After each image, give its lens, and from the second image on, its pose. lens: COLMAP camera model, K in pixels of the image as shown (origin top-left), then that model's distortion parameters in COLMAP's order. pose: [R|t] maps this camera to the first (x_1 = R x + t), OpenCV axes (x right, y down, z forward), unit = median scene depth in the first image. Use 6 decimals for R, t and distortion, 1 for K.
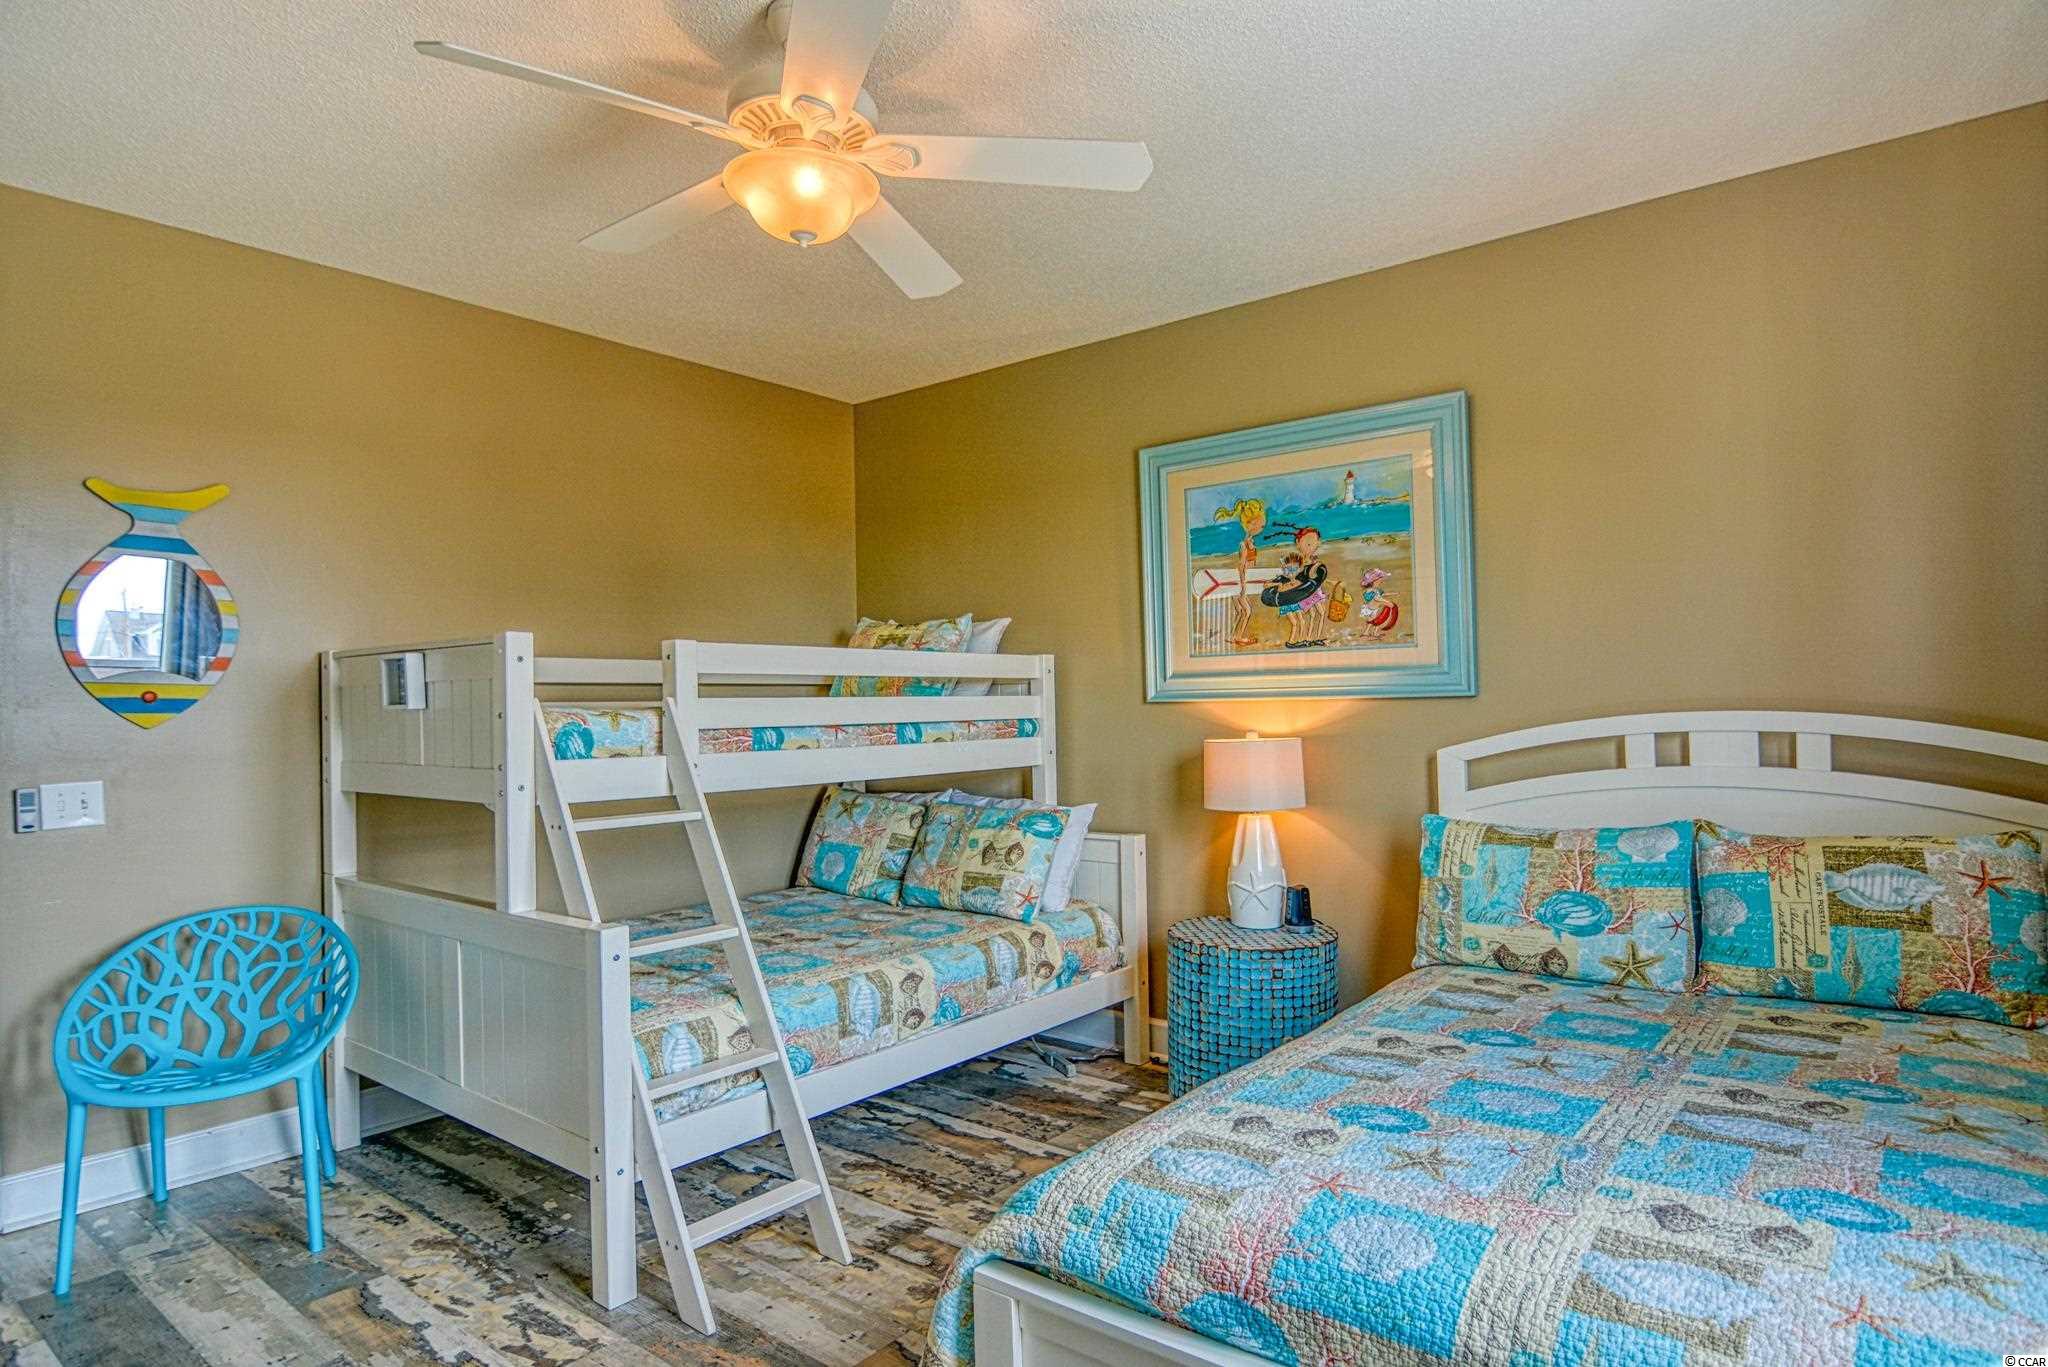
lens RADIAL K [[1016.7, 0, 1011.2], [0, 1016.7, 691.8], [0, 0, 1]] dist [-0.001958, -0.009259]
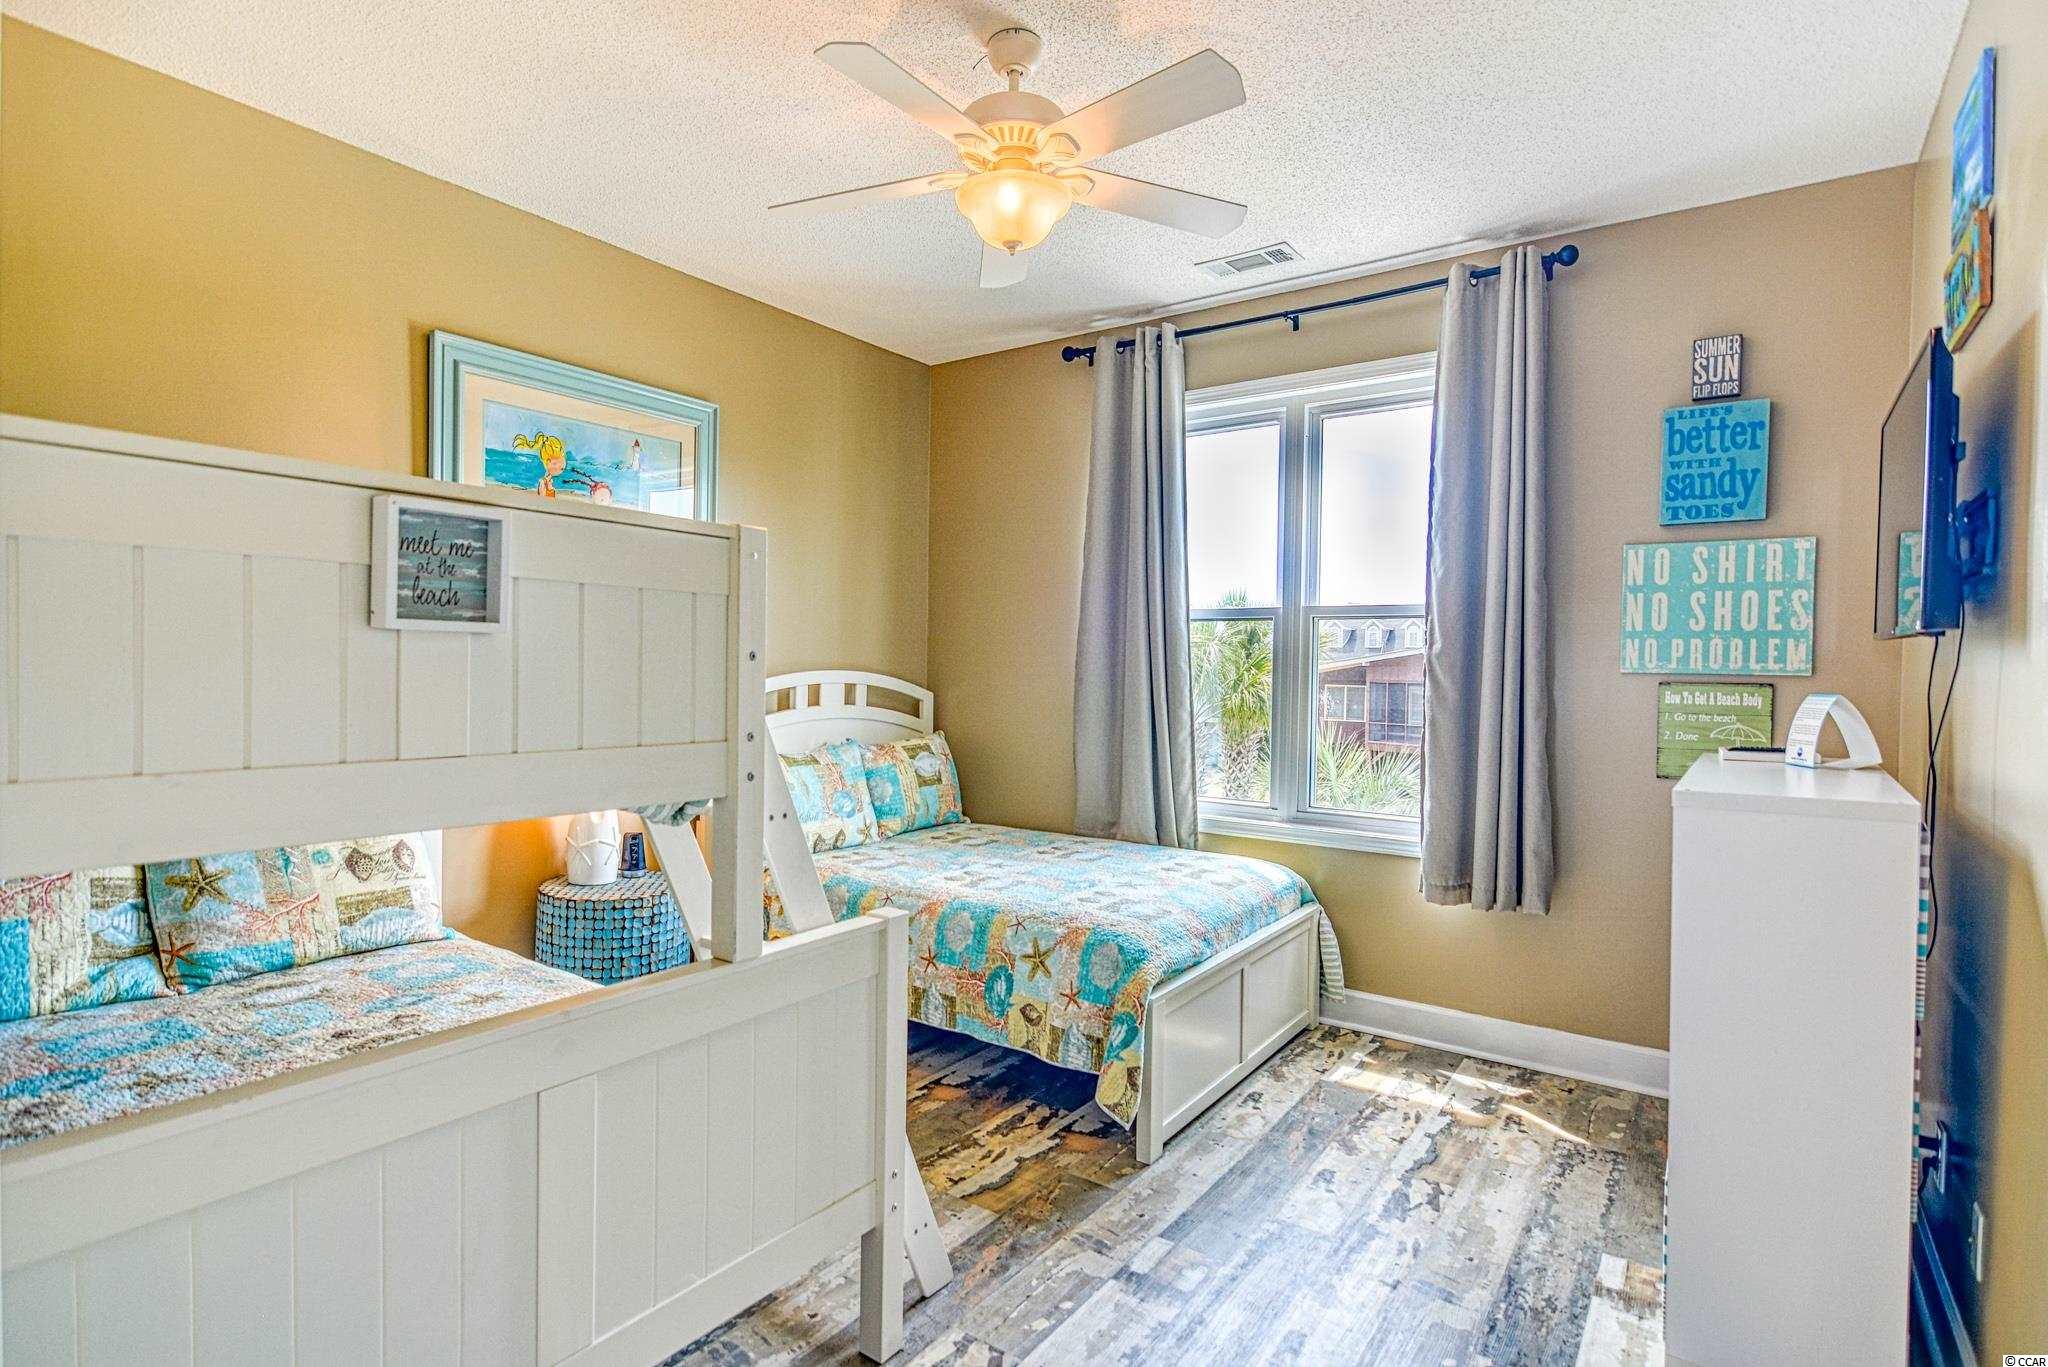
lens RADIAL K [[1057.5, 0, 1020.5], [0, 1057.5, 737.2], [0, 0, 1]] dist [-0.001490, -0.016222]
pose [[-0.029582, -0.047272, 0.998444, -0.768062], [-0.024382, 0.998618, 0.046558, 0.031099], [-0.999265, -0.022967, -0.030693, 0.603722]]
